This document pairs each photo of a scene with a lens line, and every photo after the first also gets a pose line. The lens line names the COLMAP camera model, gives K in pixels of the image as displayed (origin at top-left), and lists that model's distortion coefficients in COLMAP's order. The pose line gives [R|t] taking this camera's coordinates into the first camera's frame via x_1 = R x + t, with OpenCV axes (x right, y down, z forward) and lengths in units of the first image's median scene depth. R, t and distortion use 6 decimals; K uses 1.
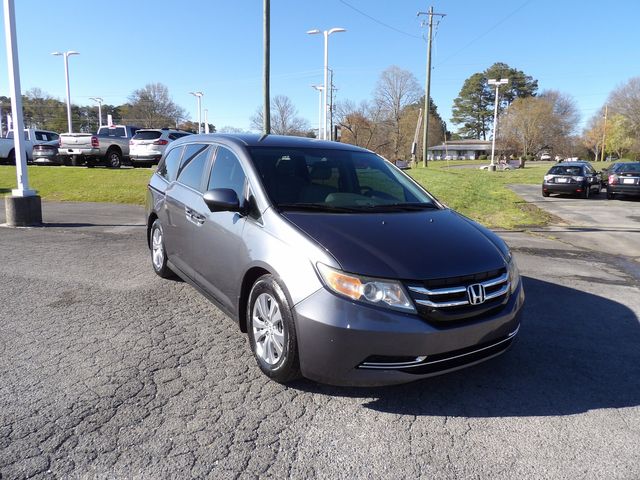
lens RADIAL K [[457.1, 0, 320.9], [0, 457.1, 232.3], [0, 0, 1]] dist [-0.026438, 0.026963]
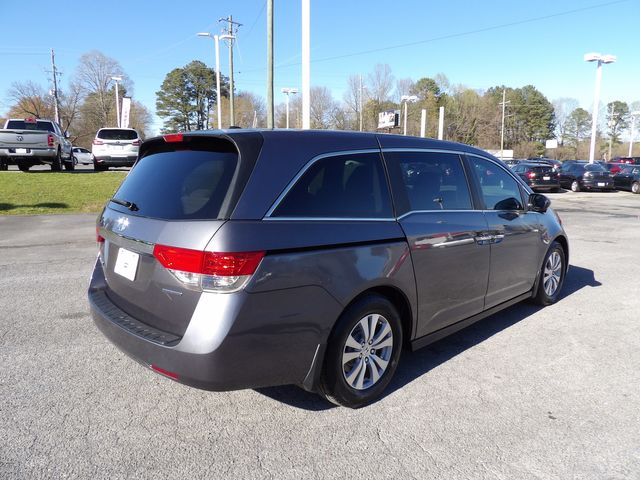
lens RADIAL K [[457.1, 0, 321.0], [0, 457.1, 239.9], [0, 0, 1]] dist [-0.026438, 0.026963]
pose [[0.761573, -0.118526, 0.637148, -0.630958], [0.096798, 0.992909, 0.069006, -0.028422], [-0.640809, 0.009121, 0.767646, 0.055790]]
